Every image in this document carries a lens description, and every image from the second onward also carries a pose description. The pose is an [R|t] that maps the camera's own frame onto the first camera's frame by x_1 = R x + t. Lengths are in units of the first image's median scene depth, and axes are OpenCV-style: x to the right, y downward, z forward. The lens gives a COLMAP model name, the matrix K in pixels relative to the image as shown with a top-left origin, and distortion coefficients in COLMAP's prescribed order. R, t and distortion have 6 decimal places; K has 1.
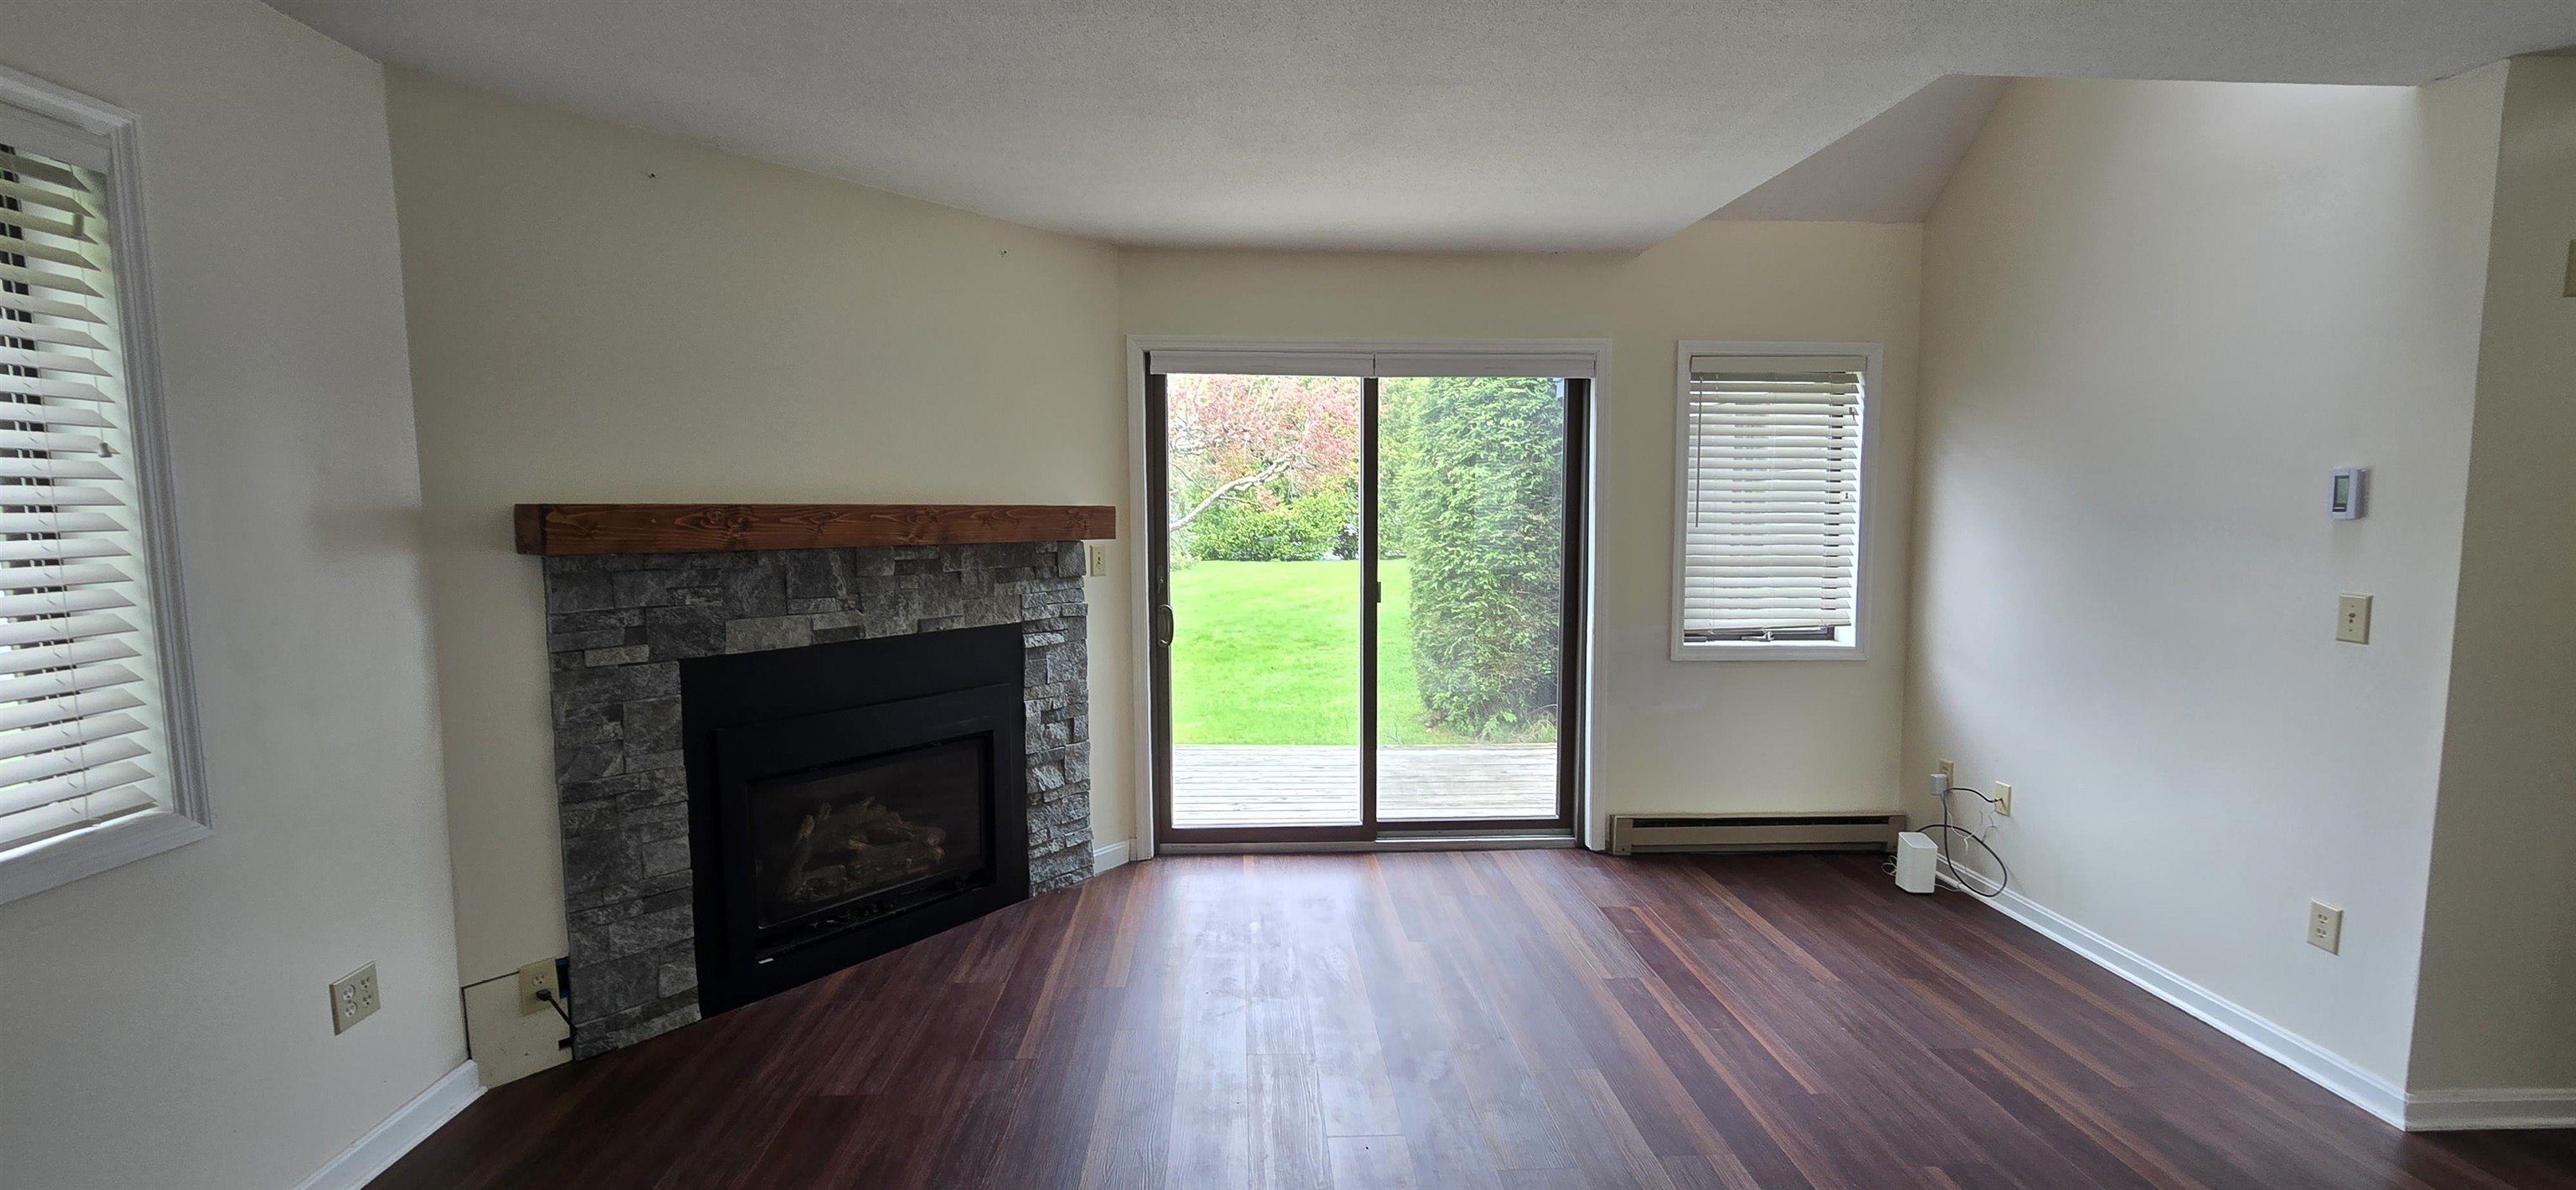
lens RADIAL K [[1060.2, 0, 1272.6], [0, 1060.2, 602.5], [0, 0, 1]] dist [-0.004384, 0.000653]
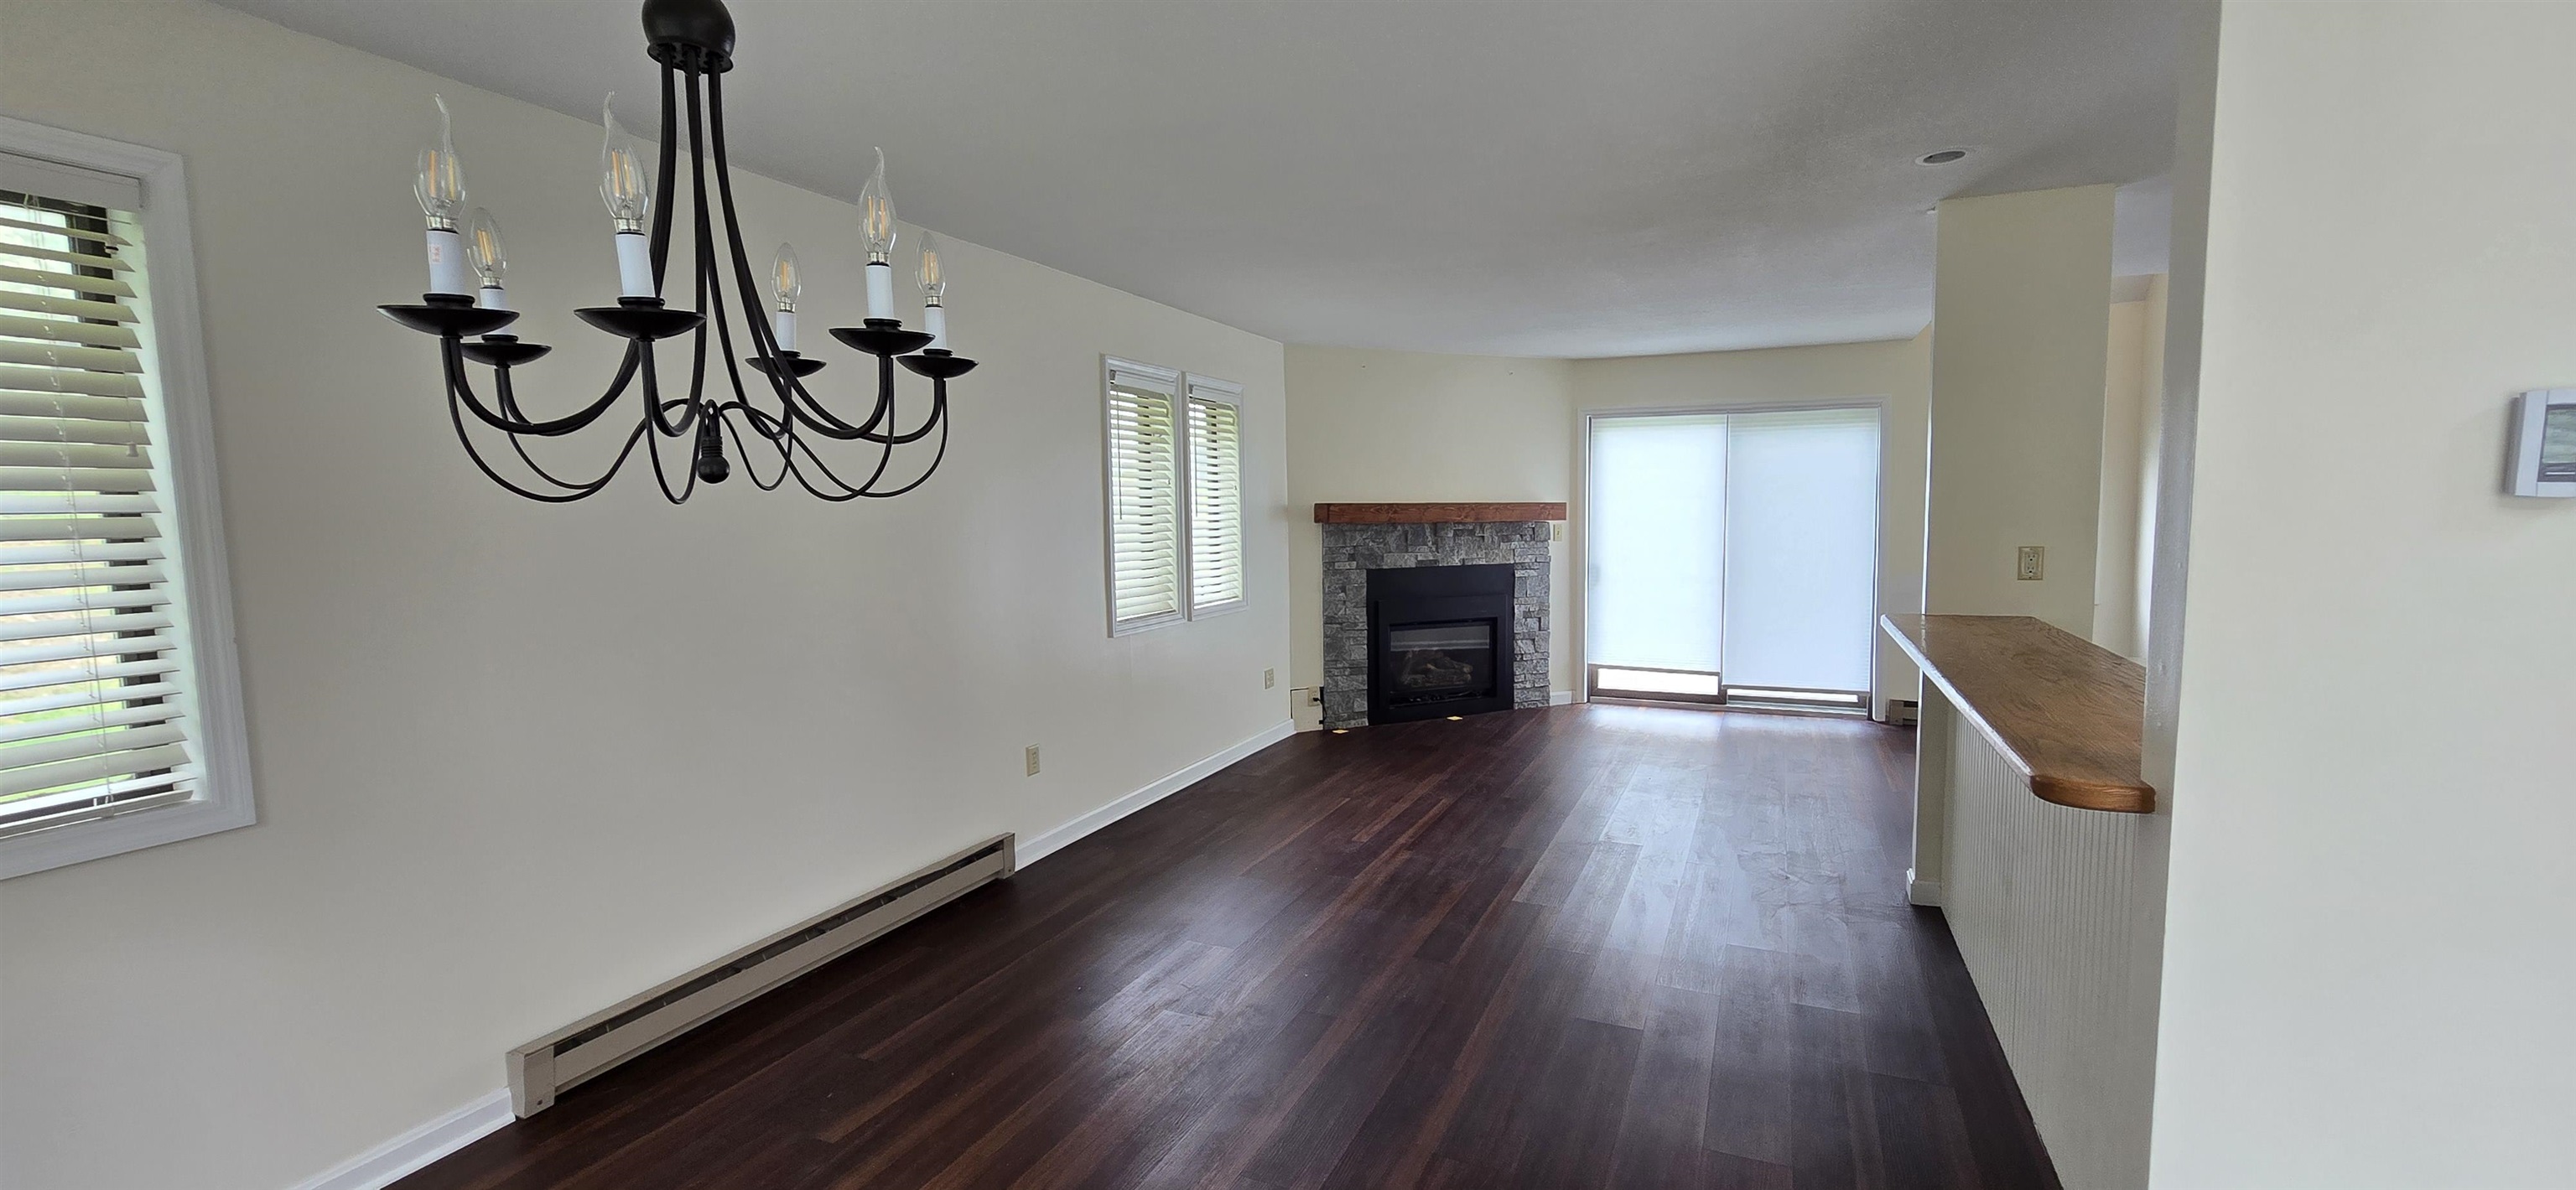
lens RADIAL K [[1060.2, 0, 1274.0], [0, 1060.2, 584.8], [0, 0, 1]] dist [-0.004384, 0.000653]
pose [[0.887245, 0.025410, -0.460597, 0.256339], [-0.033052, 0.999417, -0.008532, 0.086237], [0.460112, 0.022794, 0.887568, -0.882273]]
